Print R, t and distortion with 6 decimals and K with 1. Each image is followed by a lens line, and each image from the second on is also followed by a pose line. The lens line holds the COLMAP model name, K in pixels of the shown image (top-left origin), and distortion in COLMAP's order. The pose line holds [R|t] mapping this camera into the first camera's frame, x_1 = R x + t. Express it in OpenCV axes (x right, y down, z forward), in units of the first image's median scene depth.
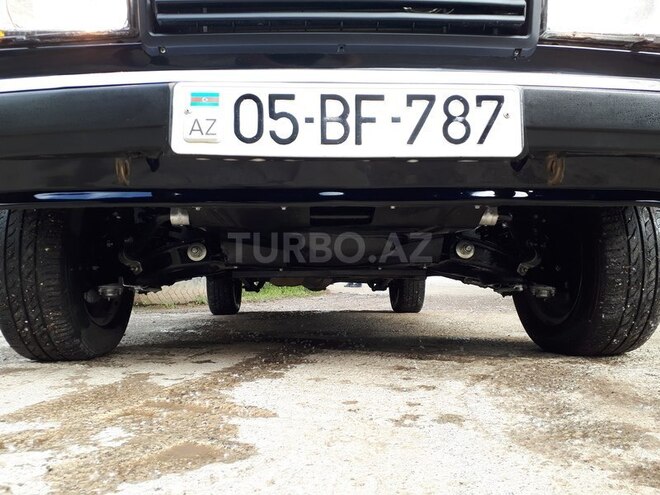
lens RADIAL K [[553.2, 0, 329.4], [0, 553.2, 246.5], [0, 0, 1]] dist [0.030462, -0.010950]
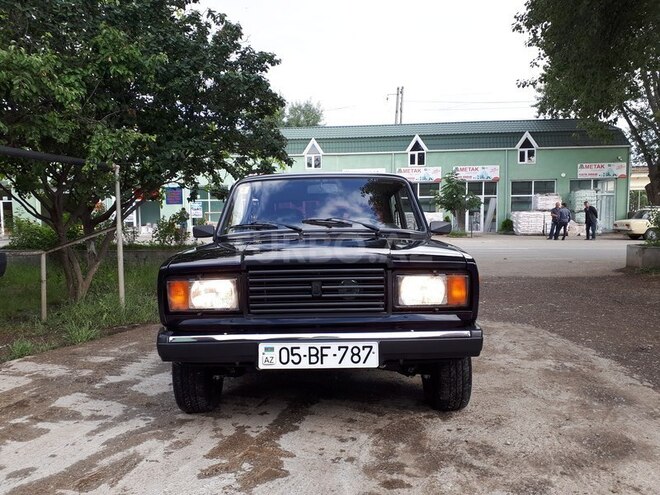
lens RADIAL K [[516.1, 0, 325.5], [0, 516.1, 240.9], [0, 0, 1]] dist [0.024974, -0.037620]
pose [[0.998997, -0.011415, -0.043300, 0.196220], [0.013764, 0.998428, 0.054336, -0.977665], [0.042611, -0.054878, 0.997583, -1.674890]]
